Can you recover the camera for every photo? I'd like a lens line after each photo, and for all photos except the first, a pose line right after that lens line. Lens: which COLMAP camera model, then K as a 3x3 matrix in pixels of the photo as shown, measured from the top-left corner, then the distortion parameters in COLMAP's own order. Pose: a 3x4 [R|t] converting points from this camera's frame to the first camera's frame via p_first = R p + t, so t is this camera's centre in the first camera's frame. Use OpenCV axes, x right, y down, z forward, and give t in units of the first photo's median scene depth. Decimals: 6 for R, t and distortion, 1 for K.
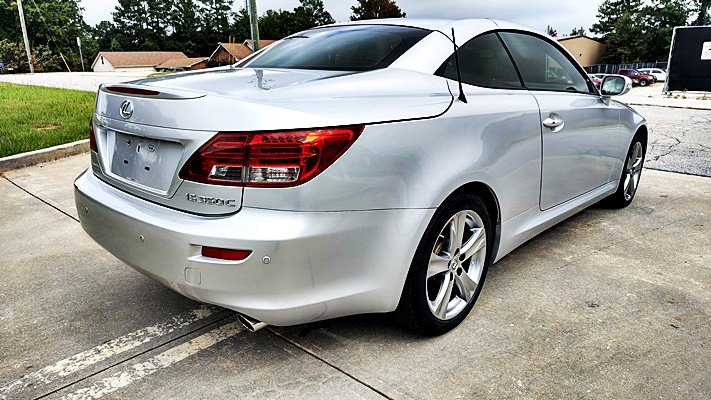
lens RADIAL K [[503.9, 0, 371.0], [0, 503.9, 200.5], [0, 0, 1]] dist [0.027770, -0.035660]
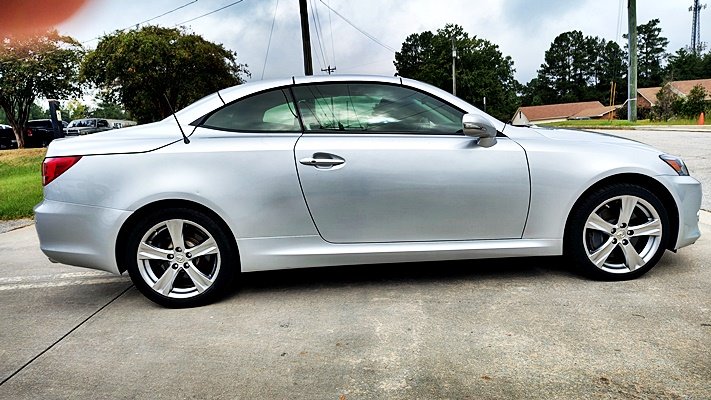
lens RADIAL K [[503.9, 0, 351.3], [0, 503.9, 203.5], [0, 0, 1]] dist [0.027770, -0.035660]
pose [[0.668531, 0.074764, -0.739917, 1.070203], [-0.141501, 0.989546, -0.027861, -0.036757], [0.730099, 0.123325, 0.672121, 0.282678]]
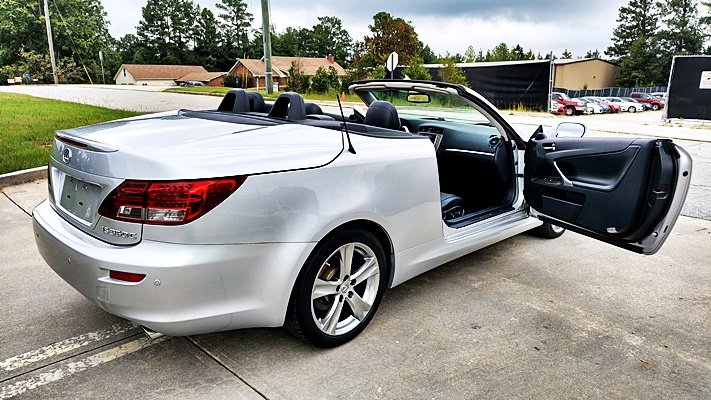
lens RADIAL K [[503.9, 0, 373.8], [0, 503.9, 198.0], [0, 0, 1]] dist [0.027770, -0.035660]
pose [[0.999275, 0.028101, -0.025701, 0.184788], [-0.028975, 0.998992, -0.034294, -0.033388], [0.024712, 0.035014, 0.999081, -0.134637]]
